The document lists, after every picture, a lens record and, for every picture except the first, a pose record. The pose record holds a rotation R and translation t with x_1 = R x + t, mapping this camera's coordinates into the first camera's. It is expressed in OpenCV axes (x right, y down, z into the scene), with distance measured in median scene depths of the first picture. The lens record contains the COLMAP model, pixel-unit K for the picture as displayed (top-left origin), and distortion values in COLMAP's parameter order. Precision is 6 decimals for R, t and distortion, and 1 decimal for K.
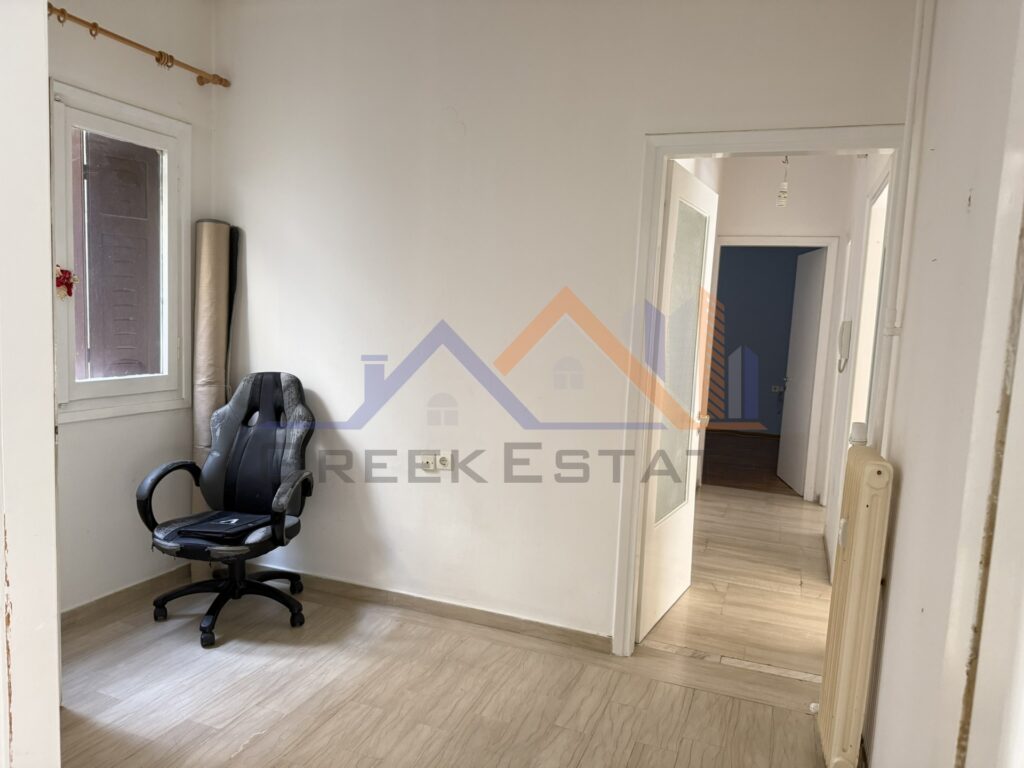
lens RADIAL K [[710.9, 0, 514.8], [0, 710.9, 385.9], [0, 0, 1]] dist [0.065563, -0.049531]
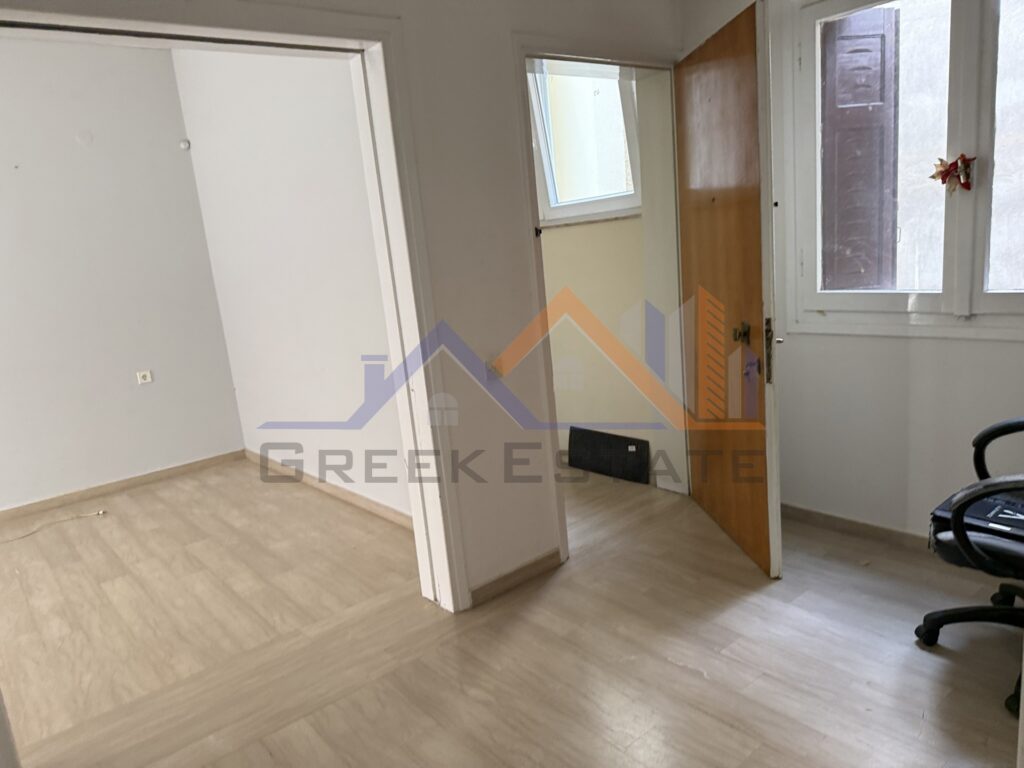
lens RADIAL K [[719.2, 0, 509.9], [0, 719.2, 417.3], [0, 0, 1]] dist [0.006879, -0.031687]
pose [[-0.496526, 0.203655, -0.843793, 0.337918], [-0.010632, 0.970587, 0.240514, -0.049361], [0.867957, 0.128393, -0.479756, 0.793473]]
